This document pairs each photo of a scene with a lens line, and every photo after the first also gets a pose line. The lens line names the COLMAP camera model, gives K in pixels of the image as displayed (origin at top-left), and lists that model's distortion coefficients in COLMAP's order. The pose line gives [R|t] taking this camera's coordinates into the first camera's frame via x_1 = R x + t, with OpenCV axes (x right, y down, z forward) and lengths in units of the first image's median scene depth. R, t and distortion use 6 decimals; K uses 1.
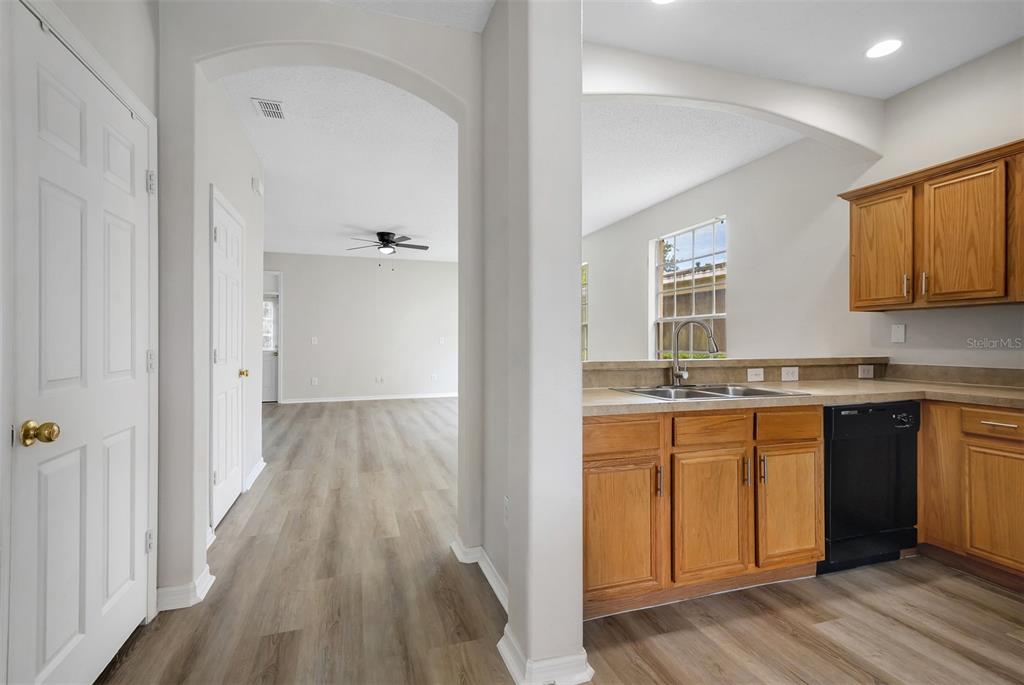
lens RADIAL K [[481.9, 0, 519.8], [0, 481.9, 339.9], [0, 0, 1]] dist [0.000572, -0.000163]
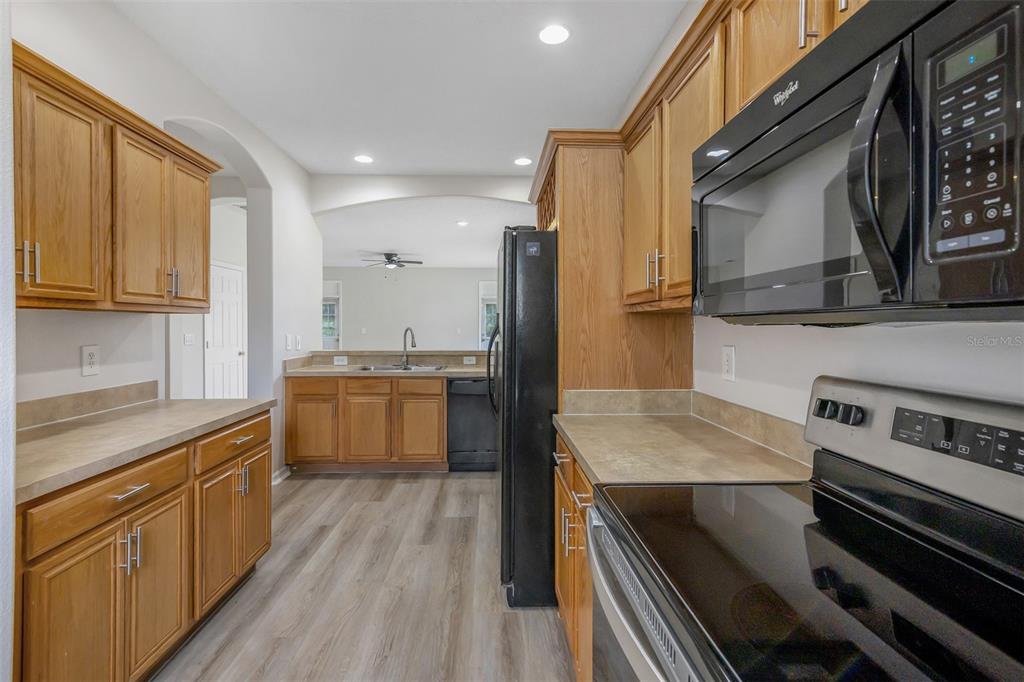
lens RADIAL K [[470.5, 0, 505.2], [0, 470.5, 334.6], [0, 0, 1]] dist [0.018808, -0.000183]
pose [[0.958219, 0.006680, -0.285959, 0.409532], [-0.001141, 0.999809, 0.019532, -0.017628], [0.286034, -0.018390, 0.958043, -0.190483]]
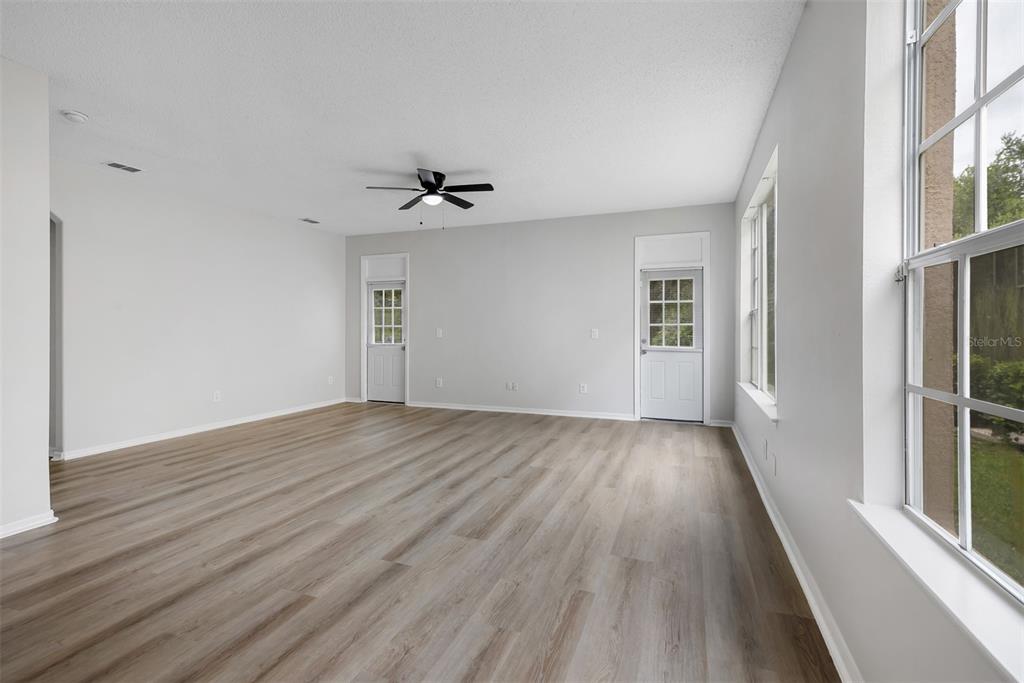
lens RADIAL K [[470.5, 0, 505.2], [0, 470.5, 335.1], [0, 0, 1]] dist [0.018808, -0.000183]
pose [[0.768396, 0.008783, -0.639914, 0.217132], [-0.003690, 0.999950, 0.009294, -0.004371], [0.639964, -0.004780, 0.768390, 0.552846]]
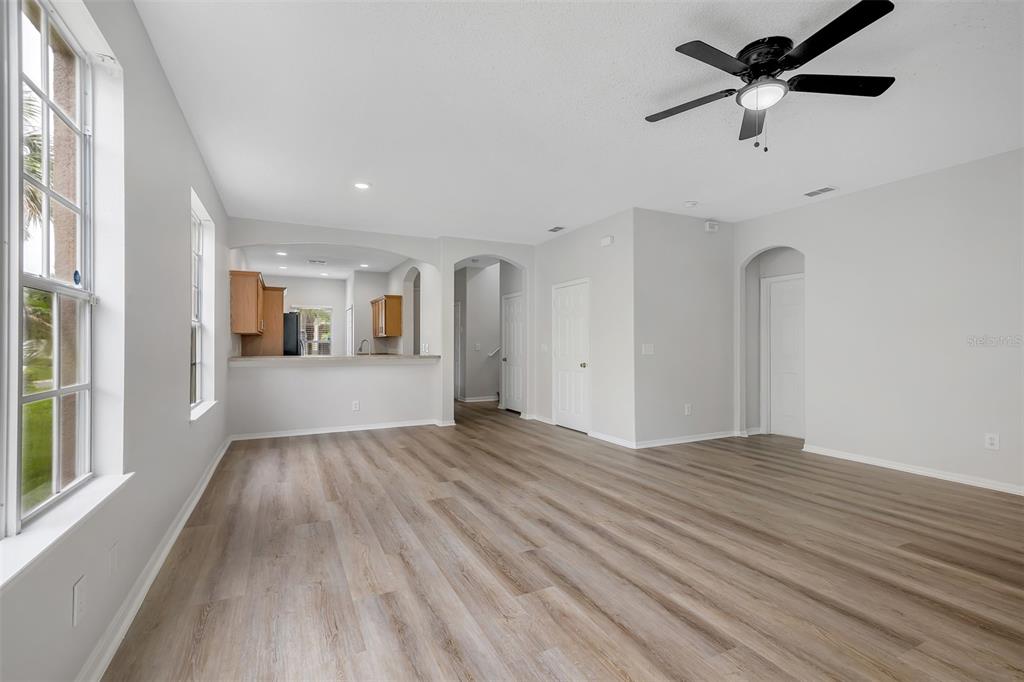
lens RADIAL K [[470.5, 0, 505.2], [0, 470.5, 334.6], [0, 0, 1]] dist [0.018808, -0.000183]
pose [[-0.993212, 0.002166, -0.116300, -0.048729], [0.004237, 0.999837, -0.017566, -0.005355], [0.116243, -0.017939, -0.993059, 1.309812]]
